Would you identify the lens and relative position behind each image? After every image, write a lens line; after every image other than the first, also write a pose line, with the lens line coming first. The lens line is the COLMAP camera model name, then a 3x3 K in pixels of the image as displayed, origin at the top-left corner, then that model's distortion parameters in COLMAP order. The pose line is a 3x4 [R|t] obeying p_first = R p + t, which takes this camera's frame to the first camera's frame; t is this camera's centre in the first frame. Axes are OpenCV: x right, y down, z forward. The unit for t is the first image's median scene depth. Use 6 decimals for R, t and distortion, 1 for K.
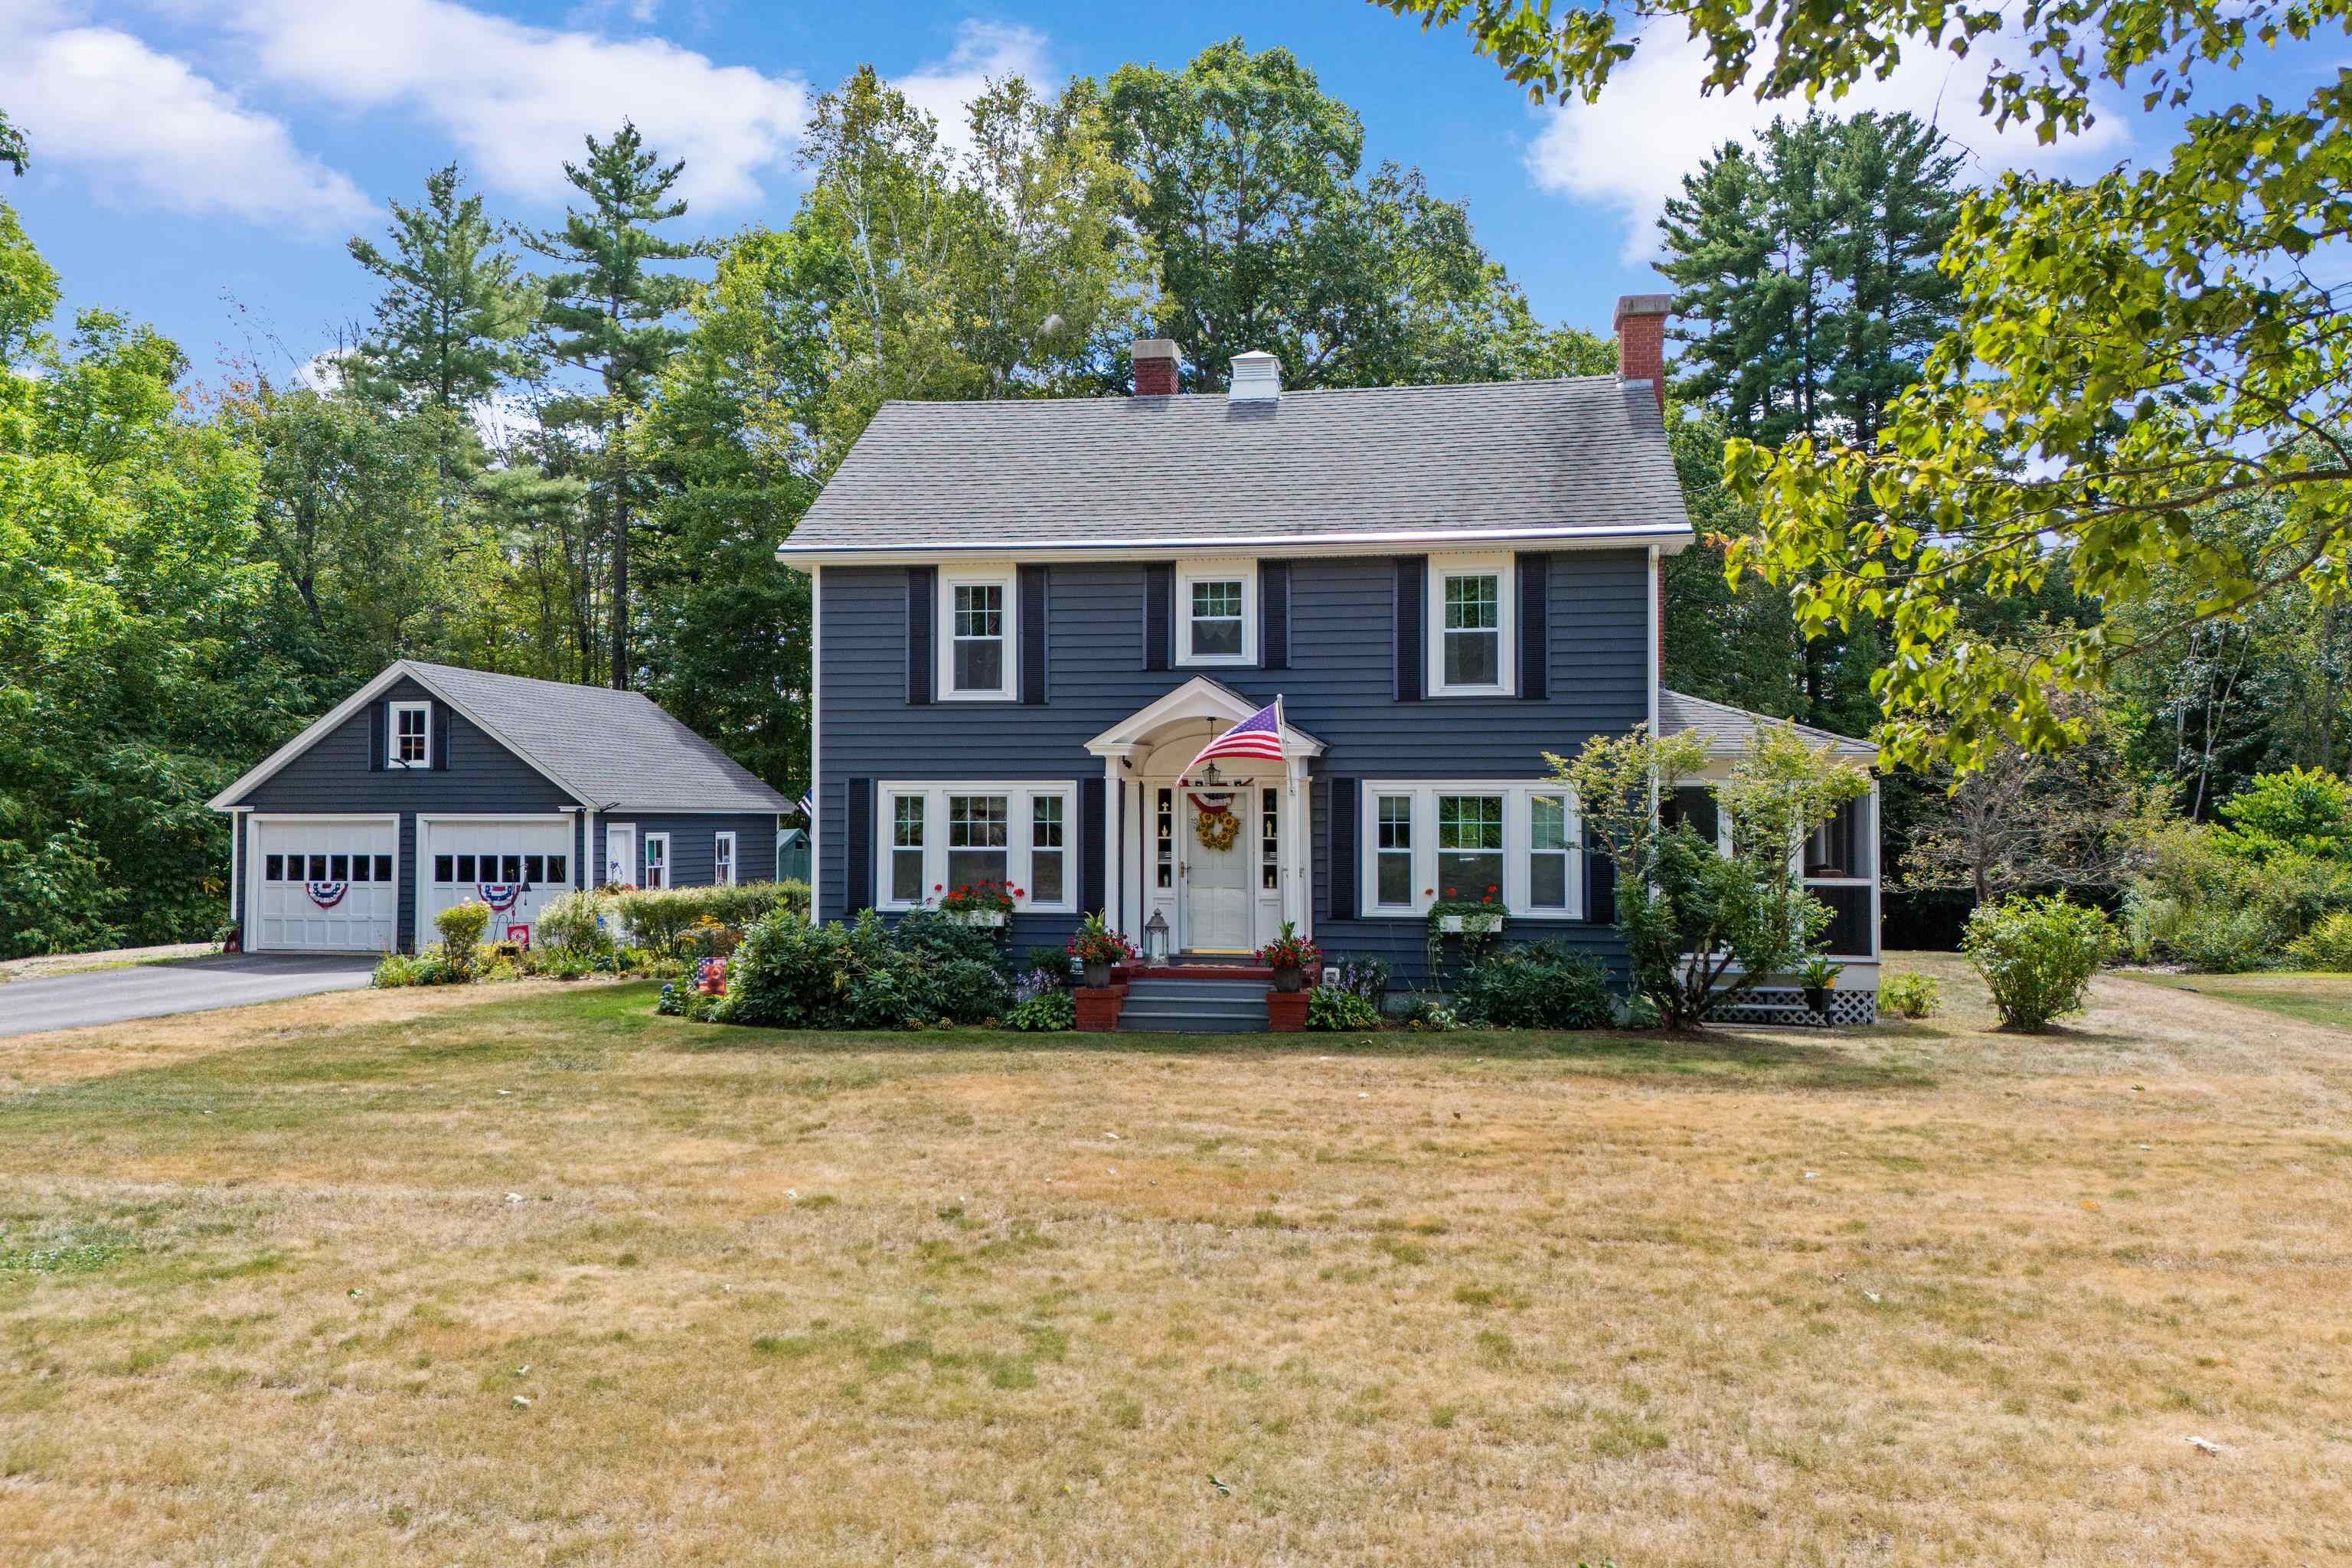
lens RADIAL K [[1762.5, 0, 1176.0], [0, 1762.5, 784.0], [0, 0, 1]] dist [0.067914, -0.068981]
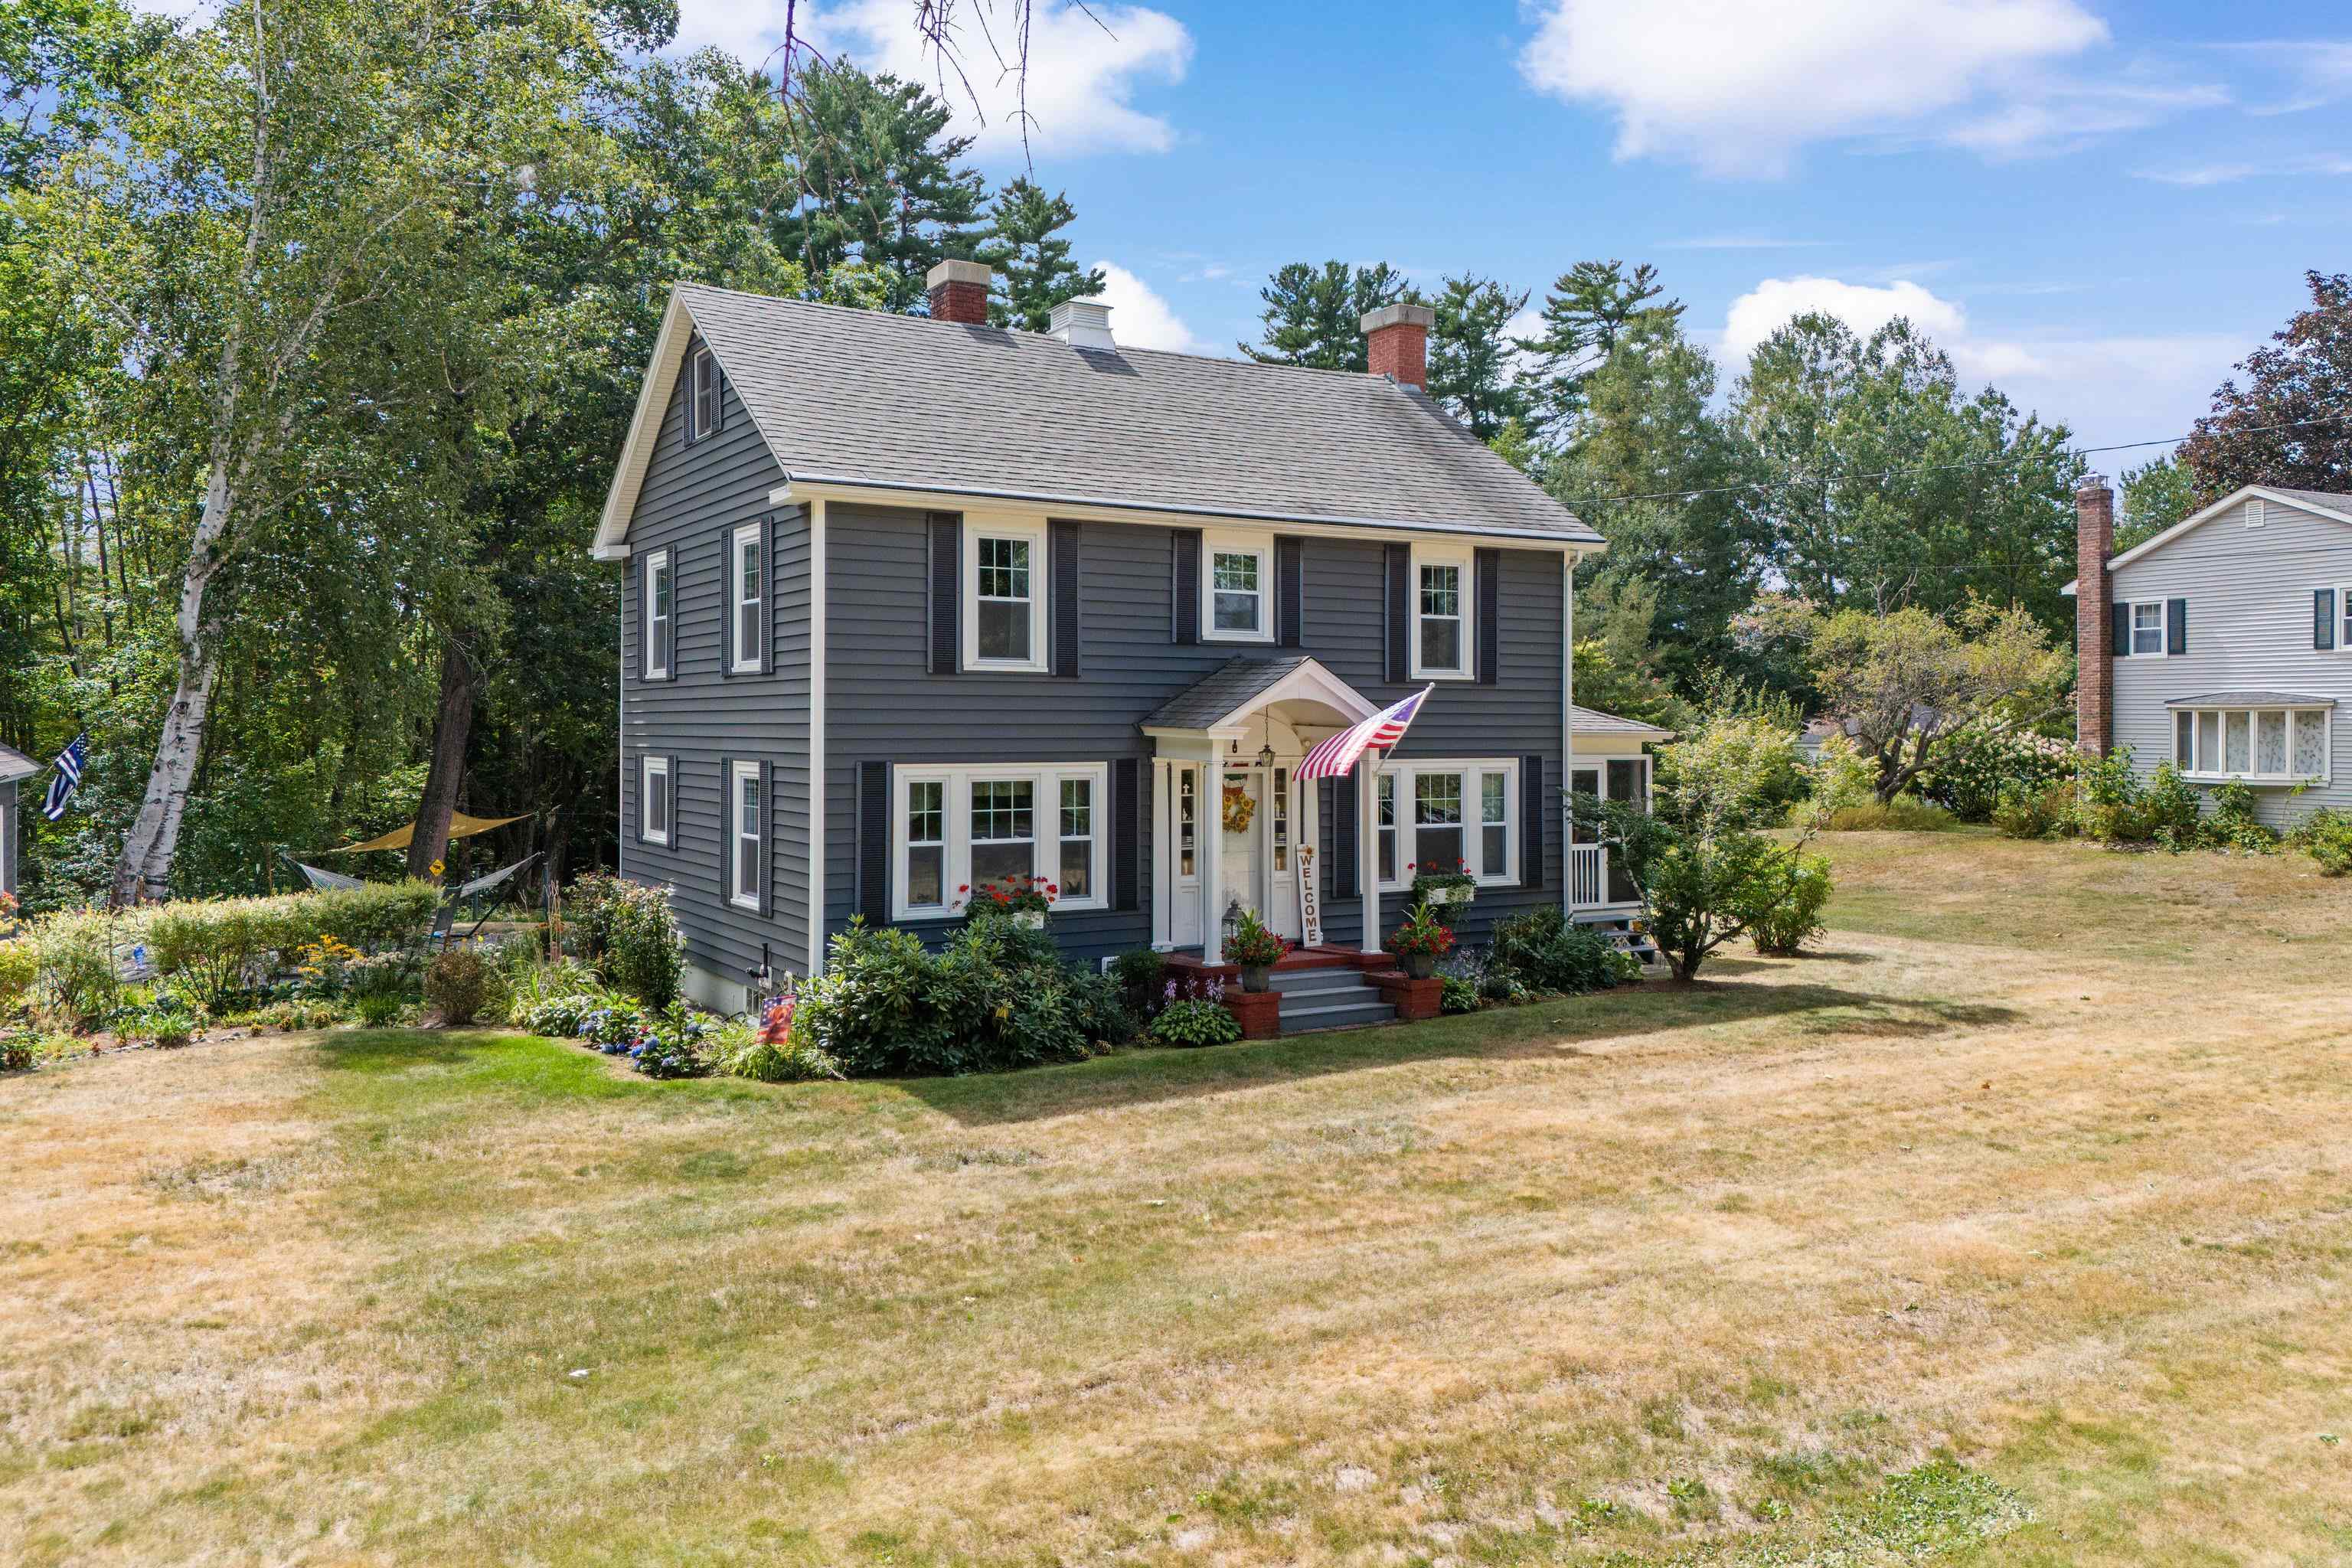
lens RADIAL K [[1769.8, 0, 1182.7], [0, 1769.8, 714.7], [0, 0, 1]] dist [0.089811, -0.104555]
pose [[0.765845, 0.003651, 0.643015, -0.604986], [-0.011238, 0.999907, 0.007707, -0.033494], [-0.642927, -0.013128, 0.765815, 0.272763]]
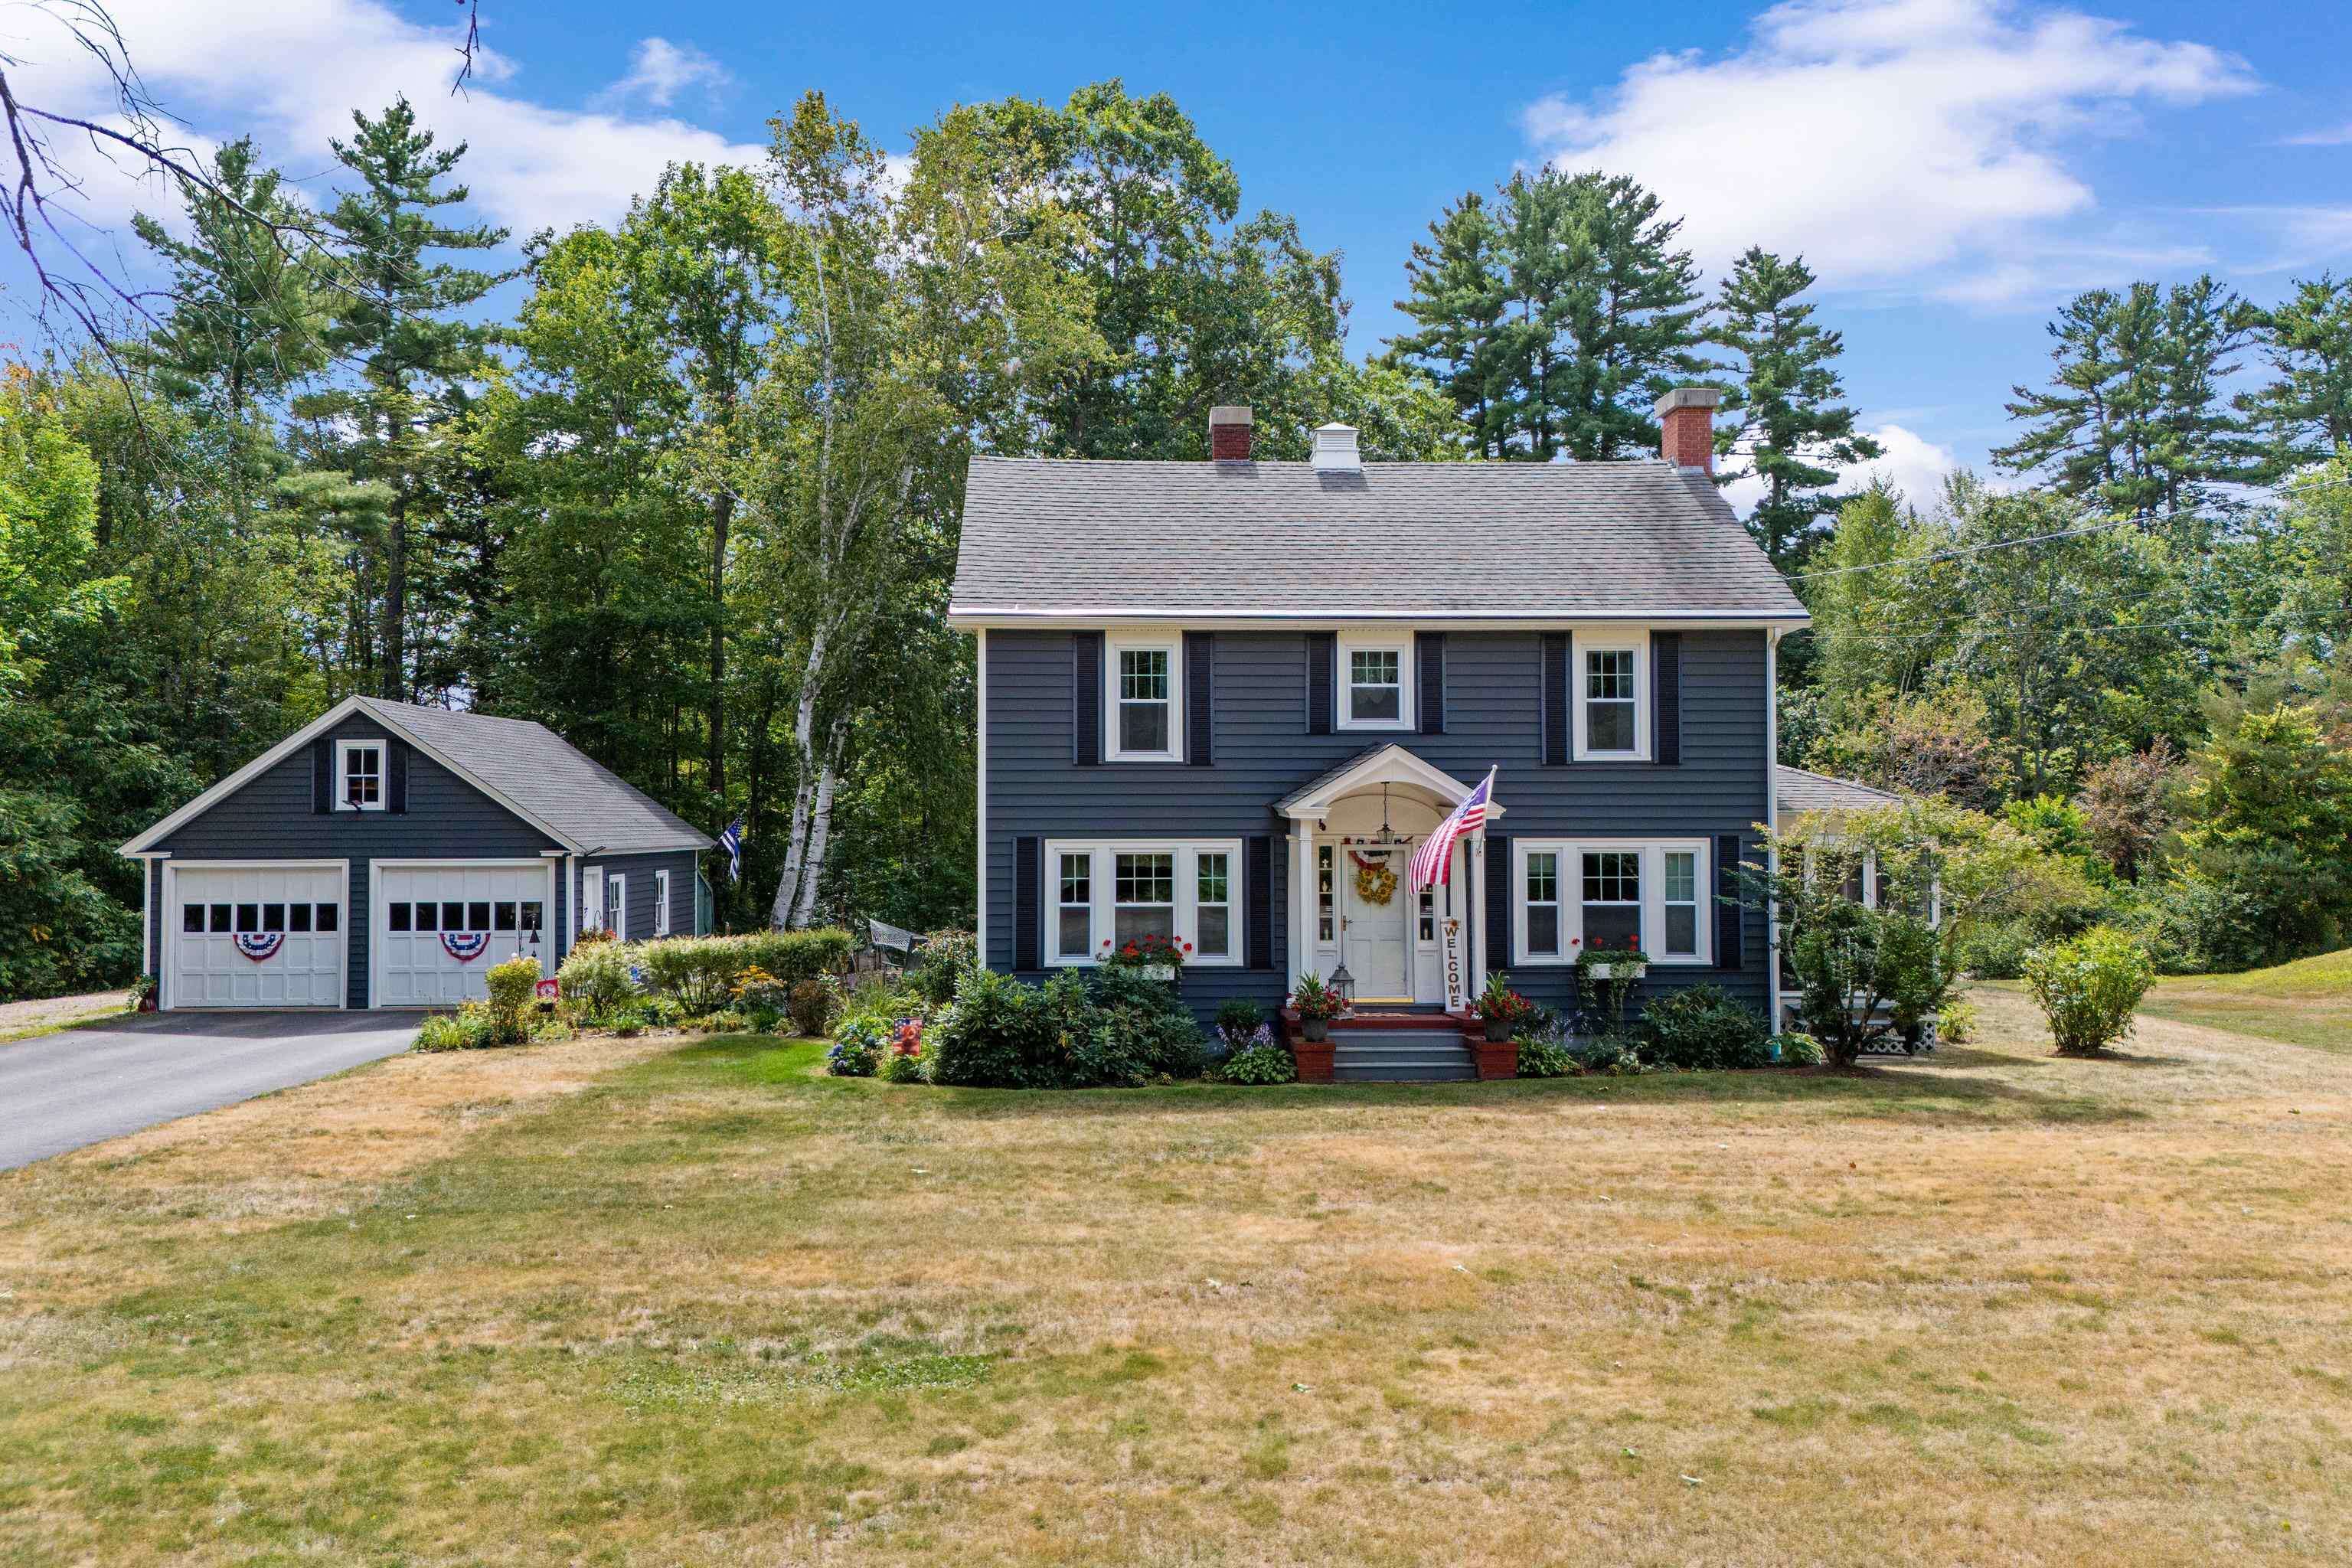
lens RADIAL K [[1774.3, 0, 1176.0], [0, 1774.3, 784.0], [0, 0, 1]] dist [0.070639, -0.071125]
pose [[0.979043, -0.000437, 0.203651, -0.304696], [0.000493, 1.000000, -0.000224, -0.033826], [-0.203651, 0.000320, 0.979044, -0.021170]]
